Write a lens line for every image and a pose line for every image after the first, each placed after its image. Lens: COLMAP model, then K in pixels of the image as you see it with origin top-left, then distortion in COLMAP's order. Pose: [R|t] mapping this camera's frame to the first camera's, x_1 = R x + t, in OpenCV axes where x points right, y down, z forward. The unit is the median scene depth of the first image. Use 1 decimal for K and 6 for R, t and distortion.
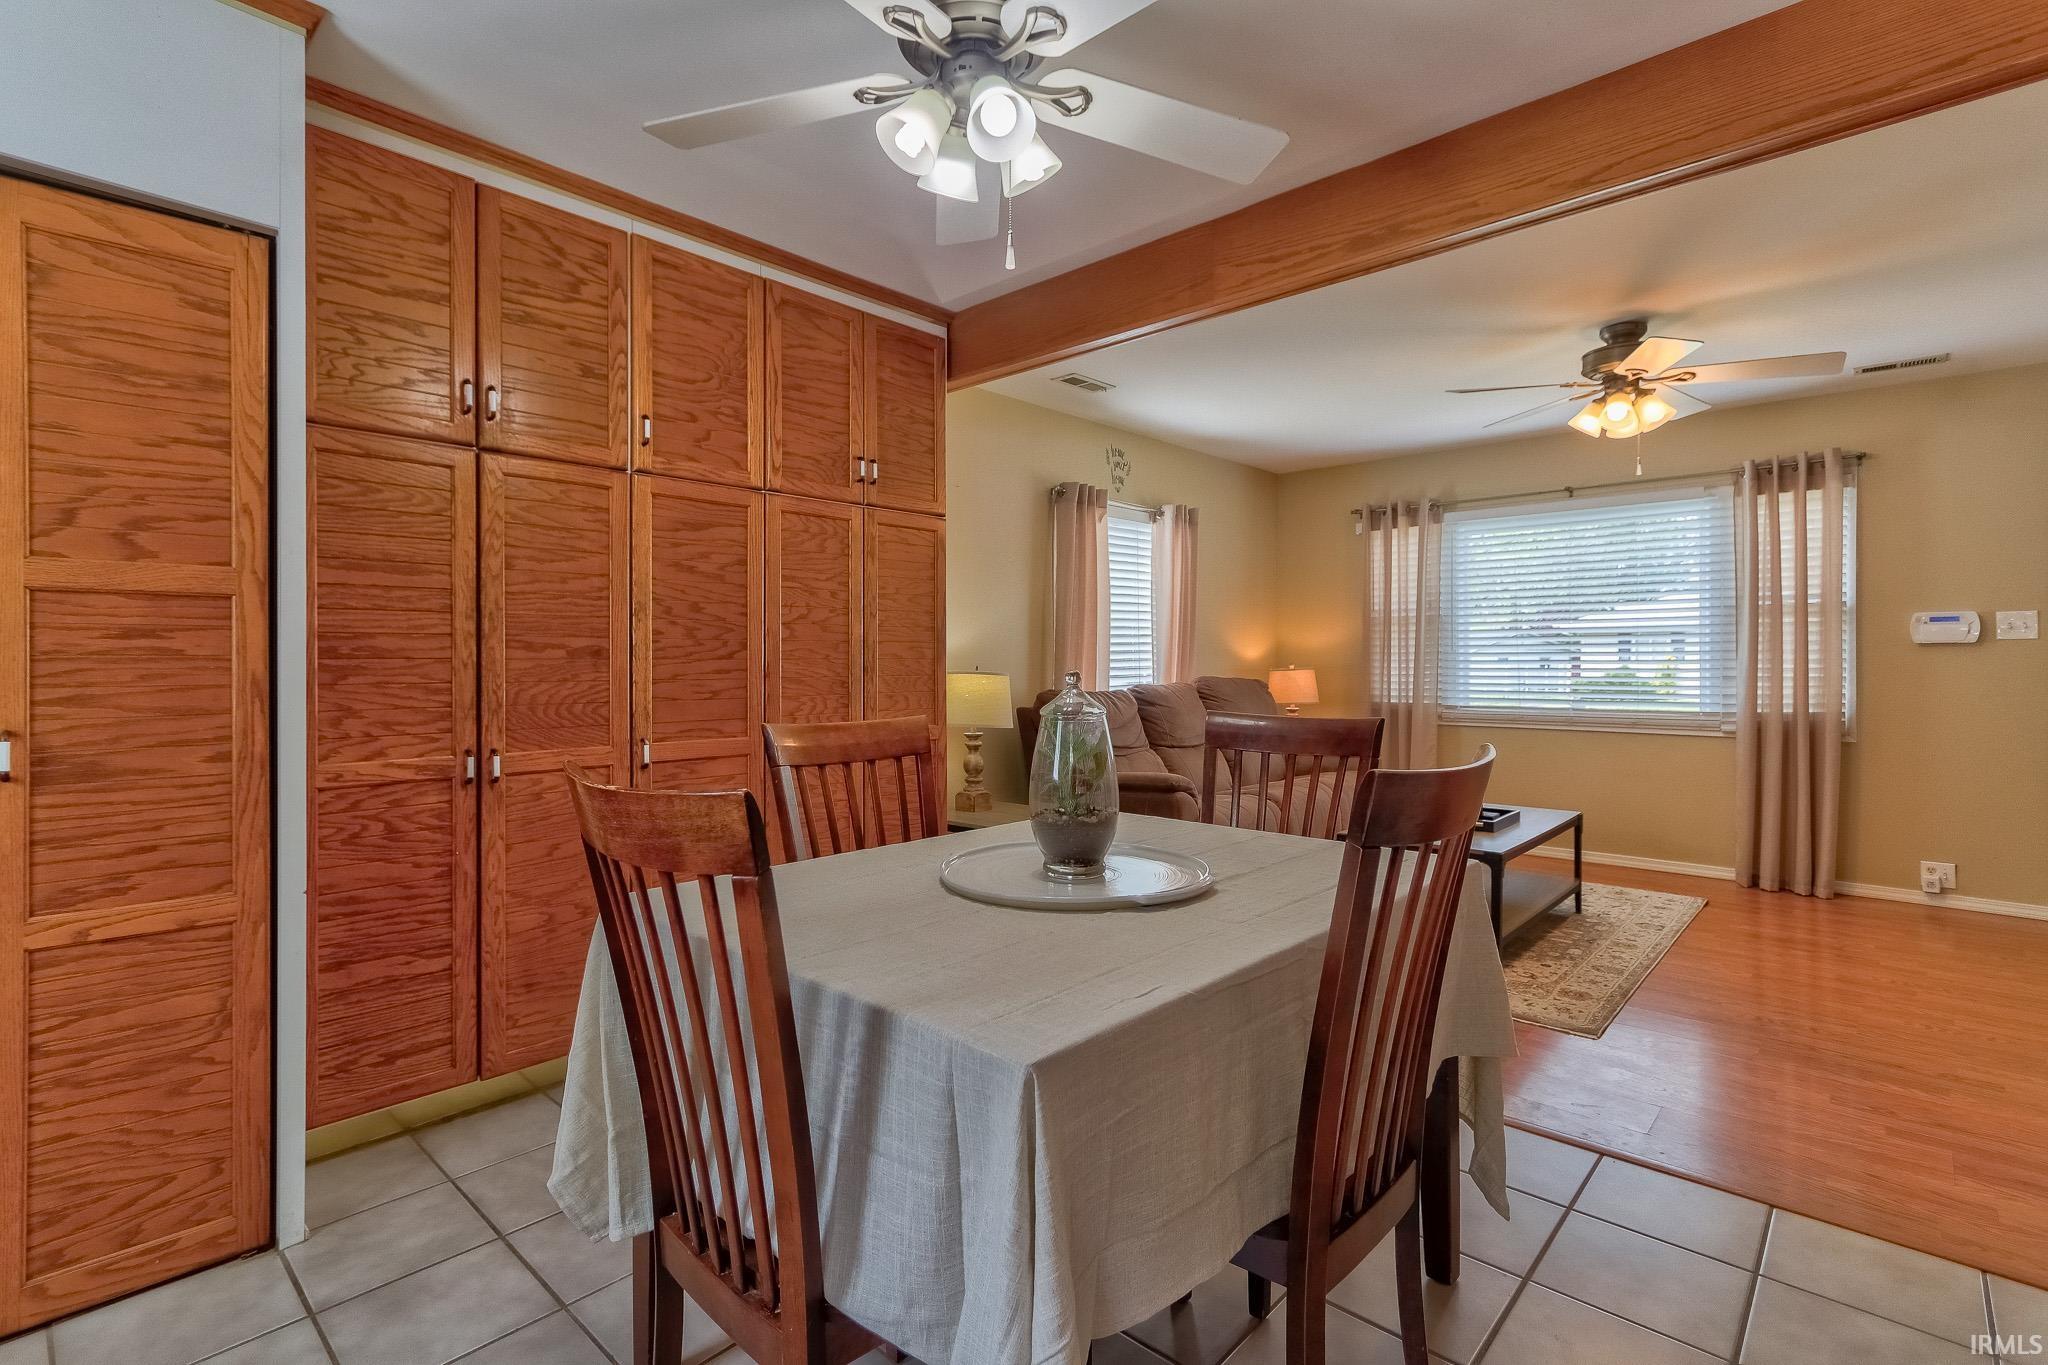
lens RADIAL K [[965.9, 0, 1007.5], [0, 965.9, 660.5], [0, 0, 1]] dist [0.001900, 0.000649]
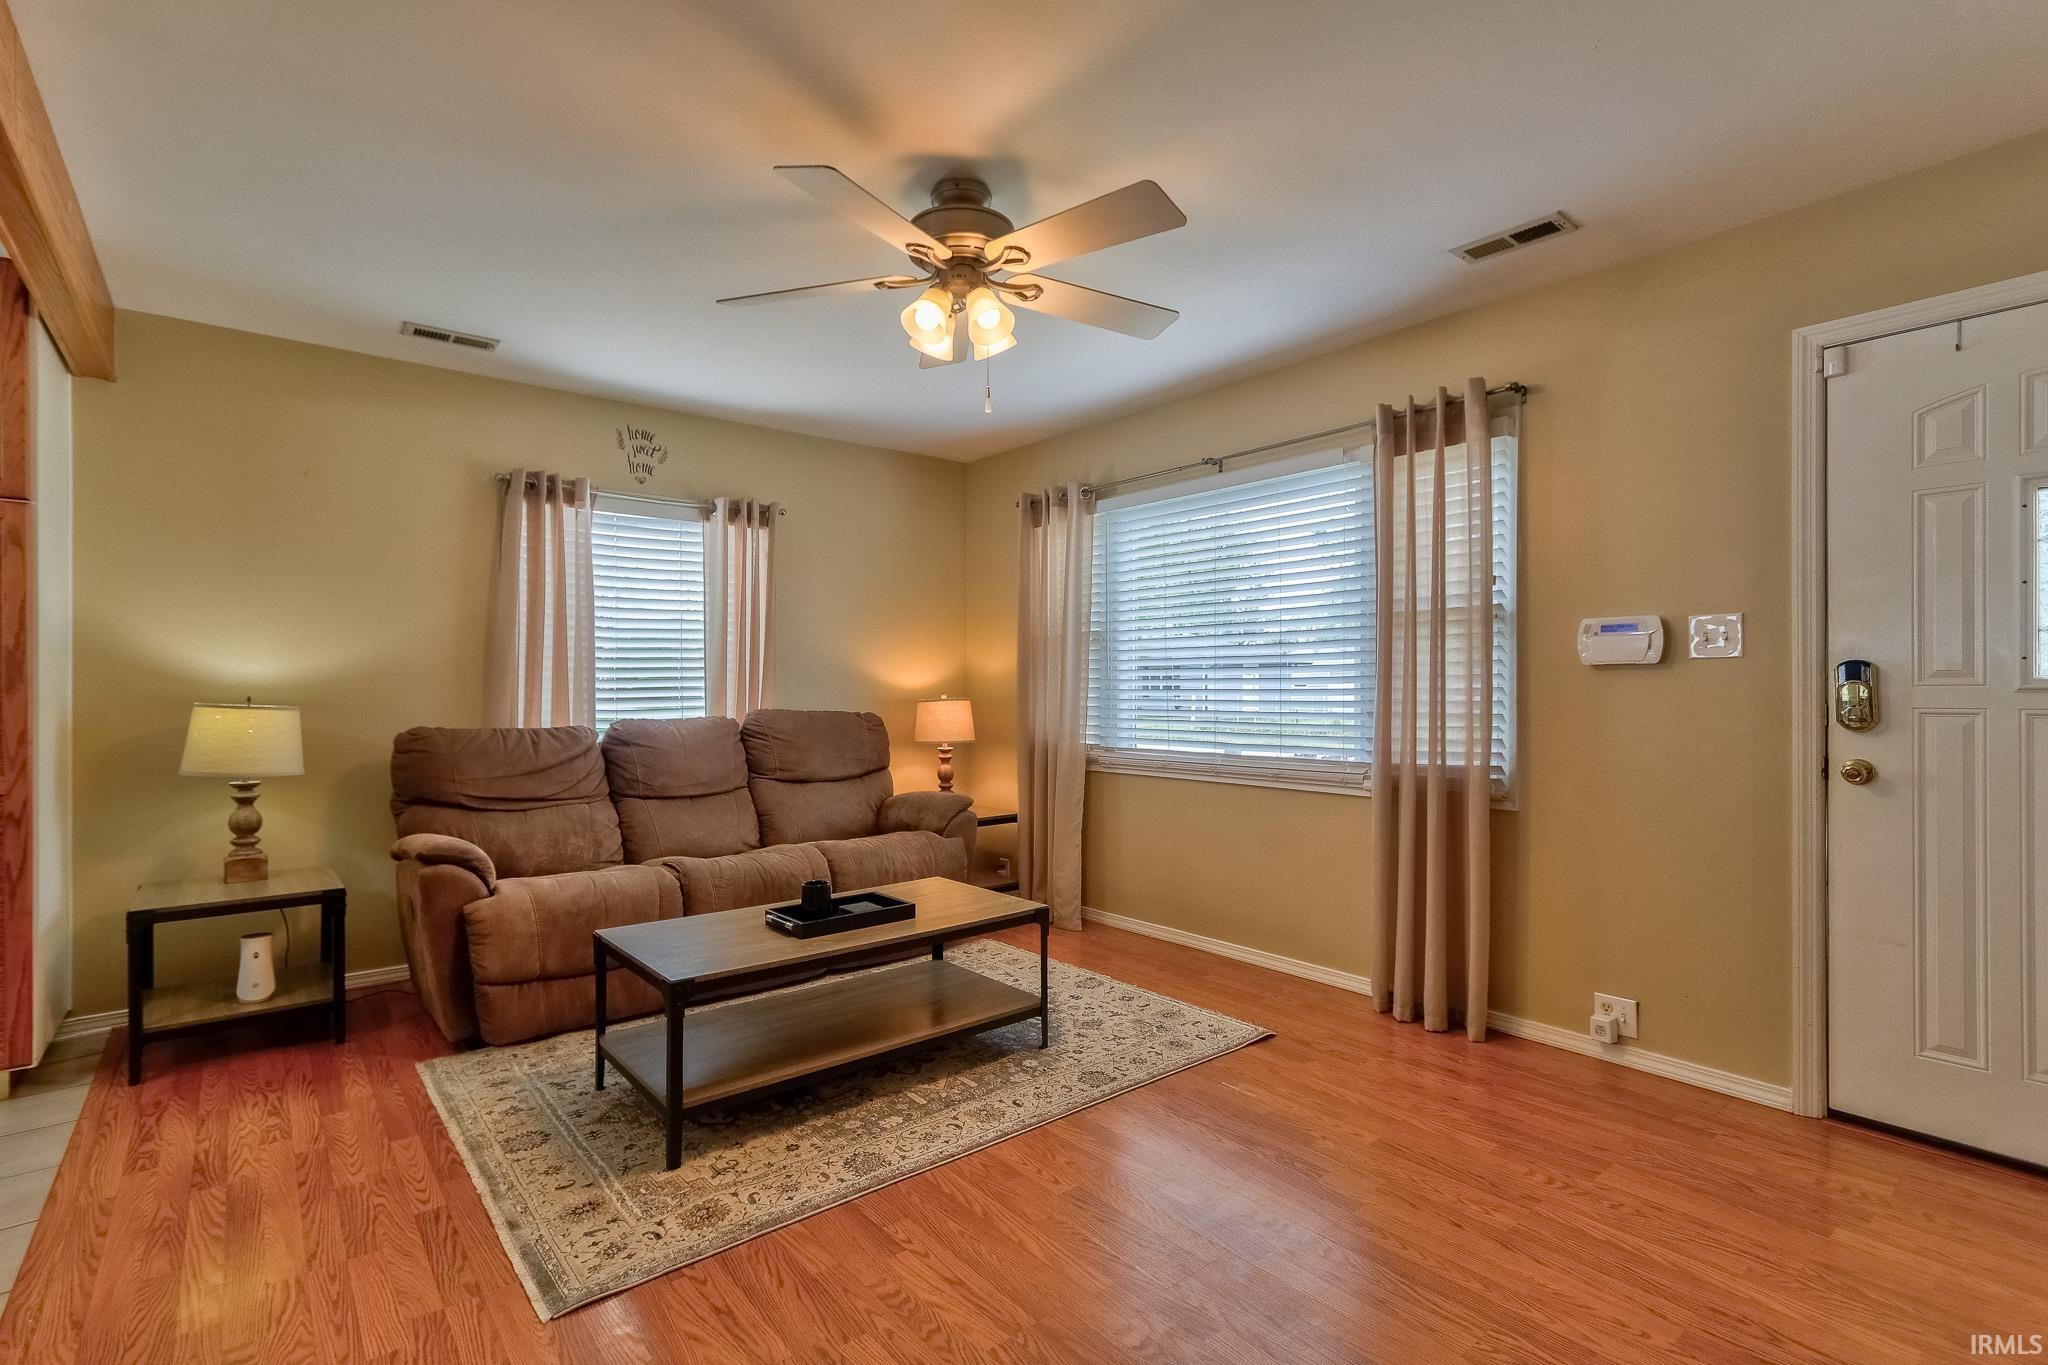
lens RADIAL K [[944.1, 0, 1005.8], [0, 944.1, 689.6], [0, 0, 1]] dist [0.001195, 0.000958]
pose [[0.989853, 0.000136, -0.142096, 1.039760], [0.000005, 1.000000, 0.000990, -0.001805], [0.142096, -0.000981, 0.989852, 0.491250]]
